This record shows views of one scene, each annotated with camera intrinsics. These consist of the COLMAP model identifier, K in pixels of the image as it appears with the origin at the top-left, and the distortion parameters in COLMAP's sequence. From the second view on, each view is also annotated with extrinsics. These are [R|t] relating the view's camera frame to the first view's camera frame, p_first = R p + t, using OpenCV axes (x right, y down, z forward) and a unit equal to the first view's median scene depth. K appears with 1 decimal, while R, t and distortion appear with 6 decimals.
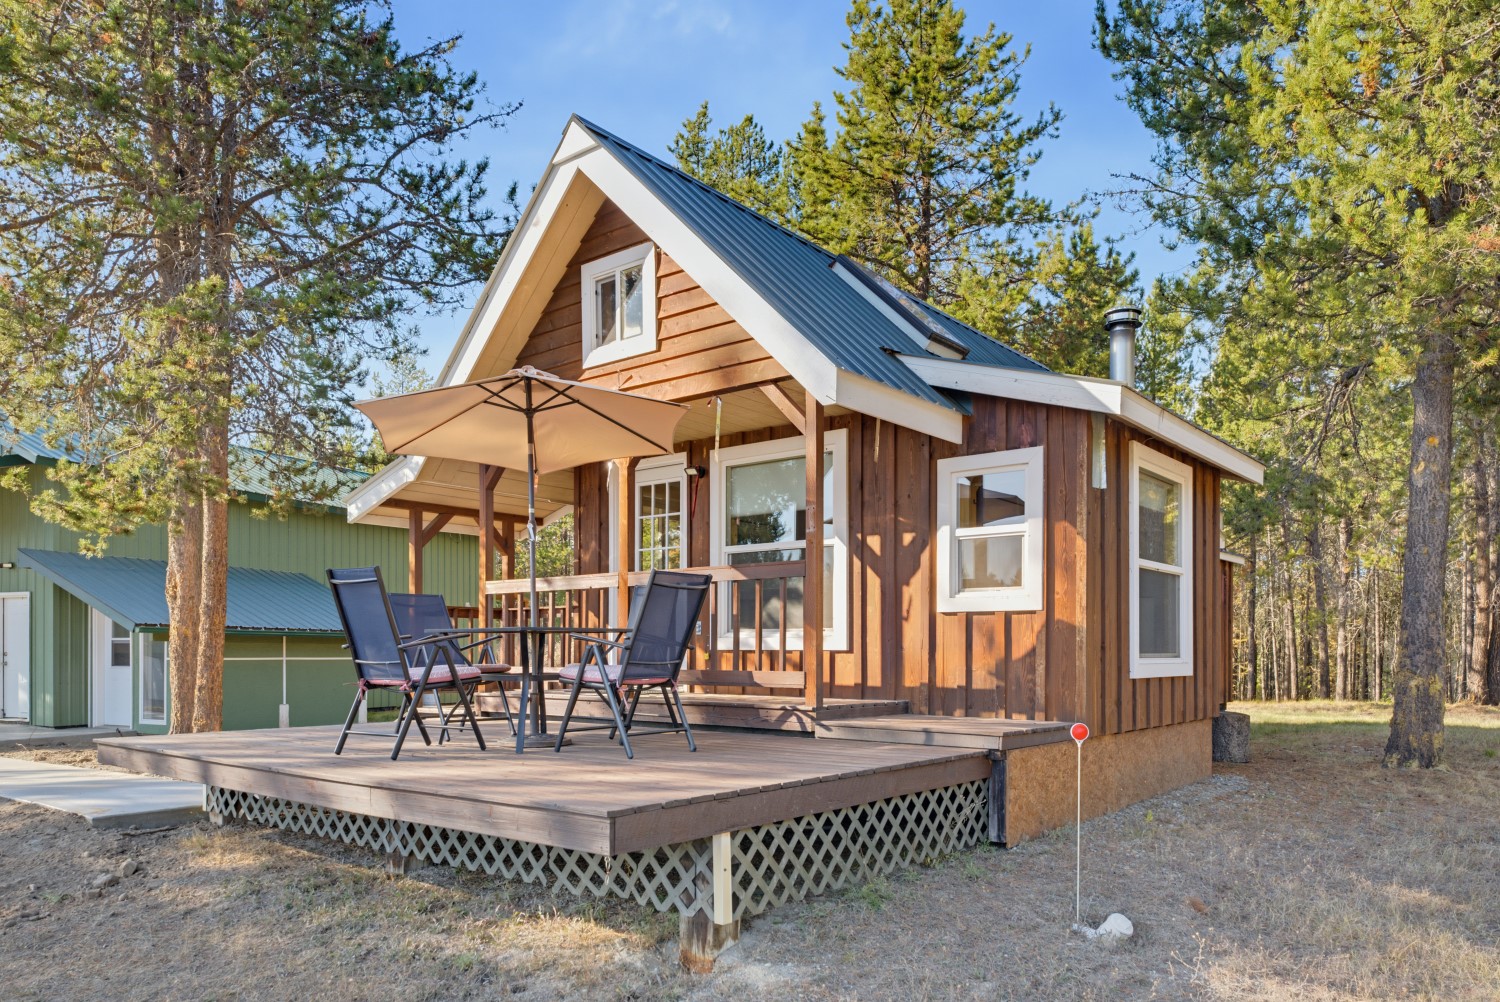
lens RADIAL K [[1000.4, 0, 750.2], [0, 1000.4, 566.7], [0, 0, 1]] dist [0.034045, 0.000391]
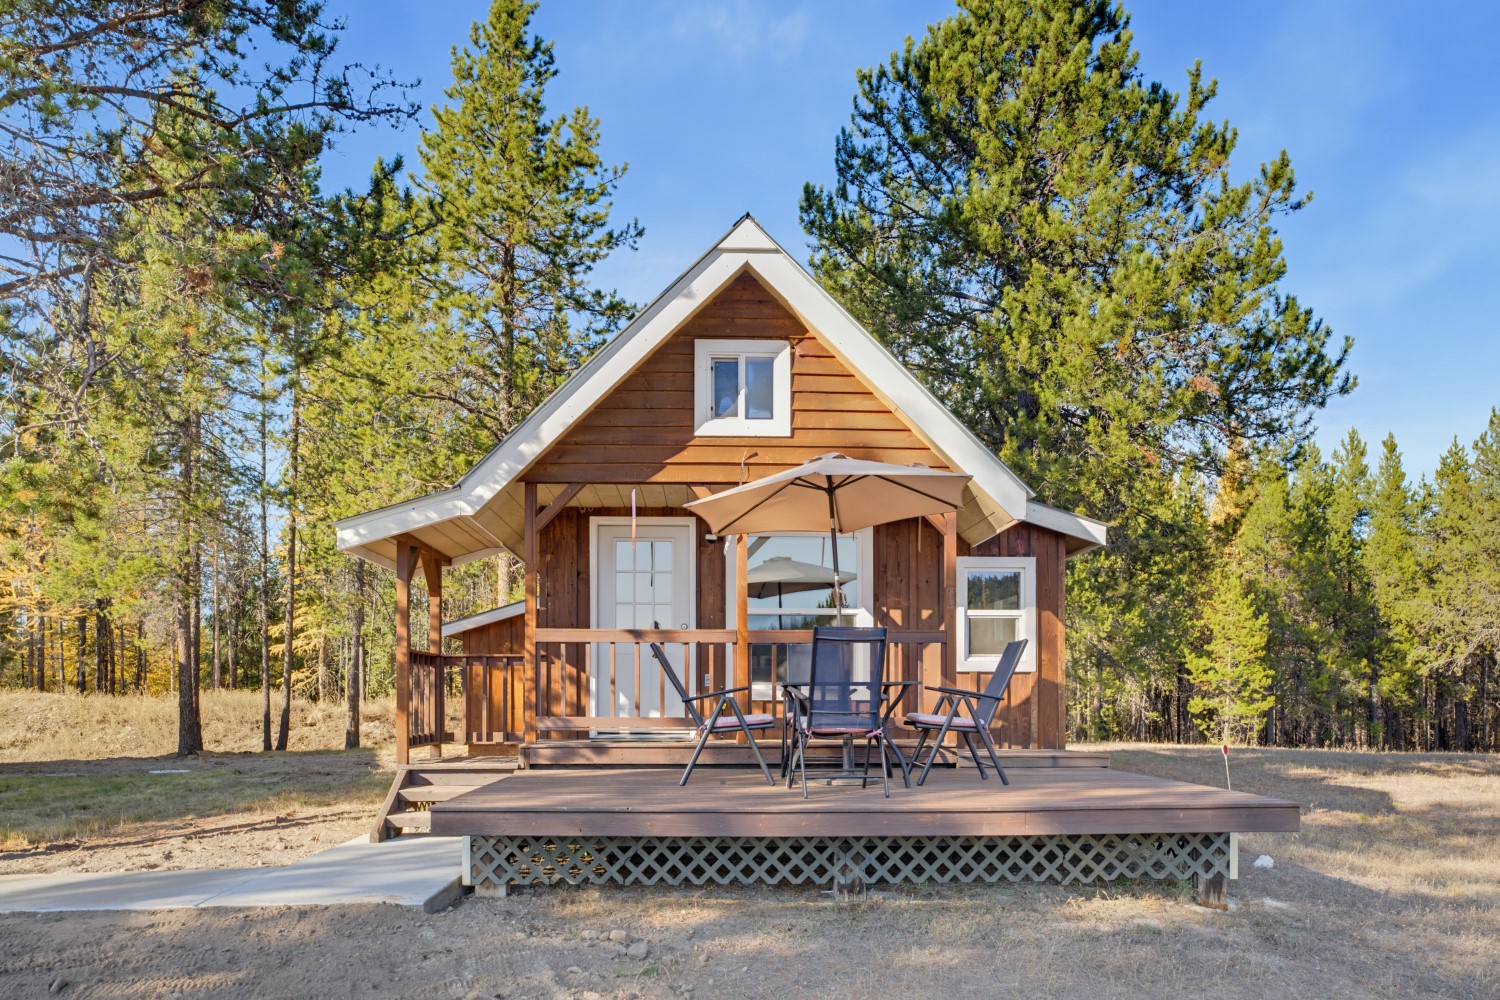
lens RADIAL K [[988.6, 0, 749.2], [0, 988.6, 597.8], [0, 0, 1]] dist [-0.000156, 0.000783]
pose [[0.750264, 0.065026, 0.657933, -0.868033], [-0.054095, 0.997852, -0.036936, 0.010712], [-0.658922, -0.007879, 0.752170, 0.186047]]
